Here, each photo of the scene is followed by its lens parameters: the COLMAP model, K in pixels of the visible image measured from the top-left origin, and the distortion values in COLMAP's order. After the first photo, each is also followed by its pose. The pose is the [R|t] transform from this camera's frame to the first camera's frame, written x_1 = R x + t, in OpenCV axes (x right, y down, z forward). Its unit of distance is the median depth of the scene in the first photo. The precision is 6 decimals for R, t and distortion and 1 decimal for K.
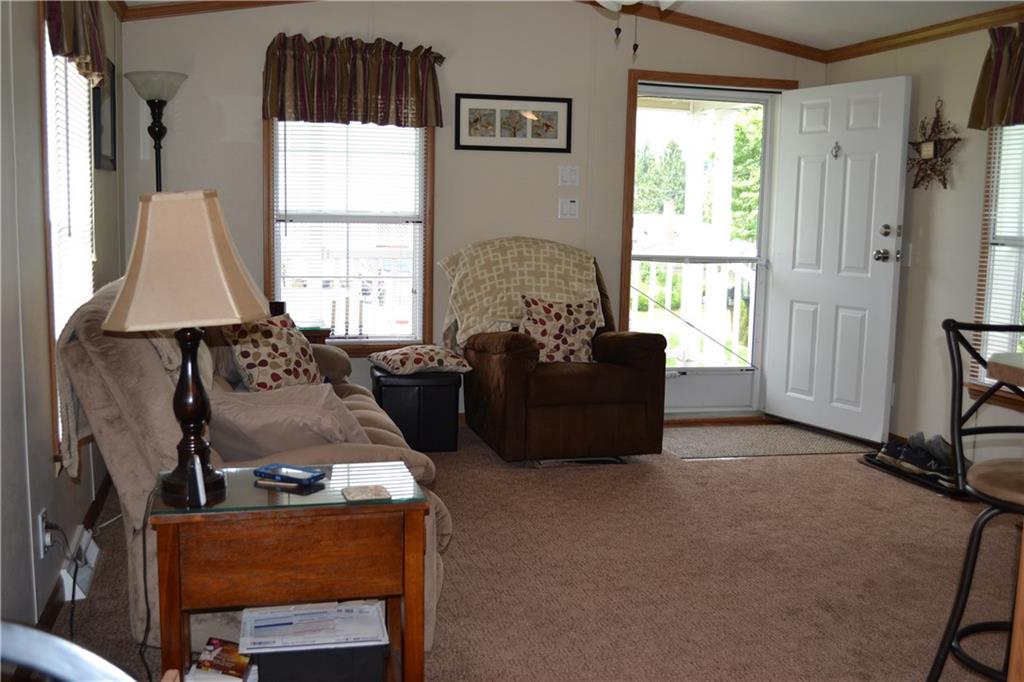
lens RADIAL K [[1109.8, 0, 494.6], [0, 1109.8, 343.6], [0, 0, 1]] dist [-0.045906, -0.013172]
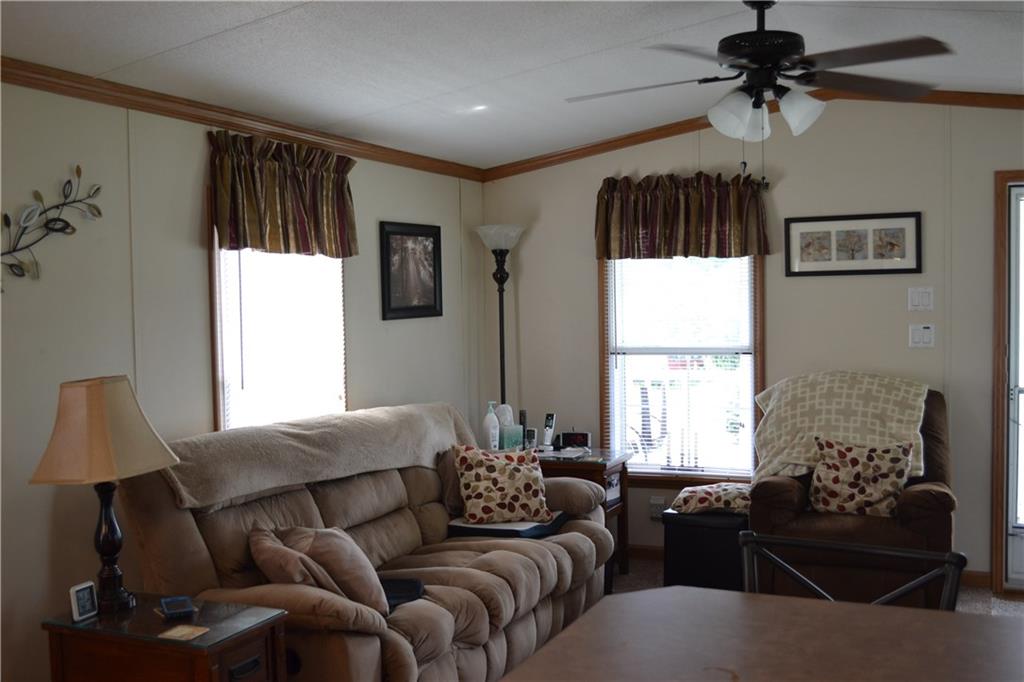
lens RADIAL K [[1109.8, 0, 494.6], [0, 1109.8, 343.6], [0, 0, 1]] dist [-0.045906, -0.013172]
pose [[0.768518, -0.007338, -0.639786, 0.394755], [-0.043297, 0.997046, -0.063445, -0.049673], [0.638361, 0.076460, 0.765930, 0.127198]]
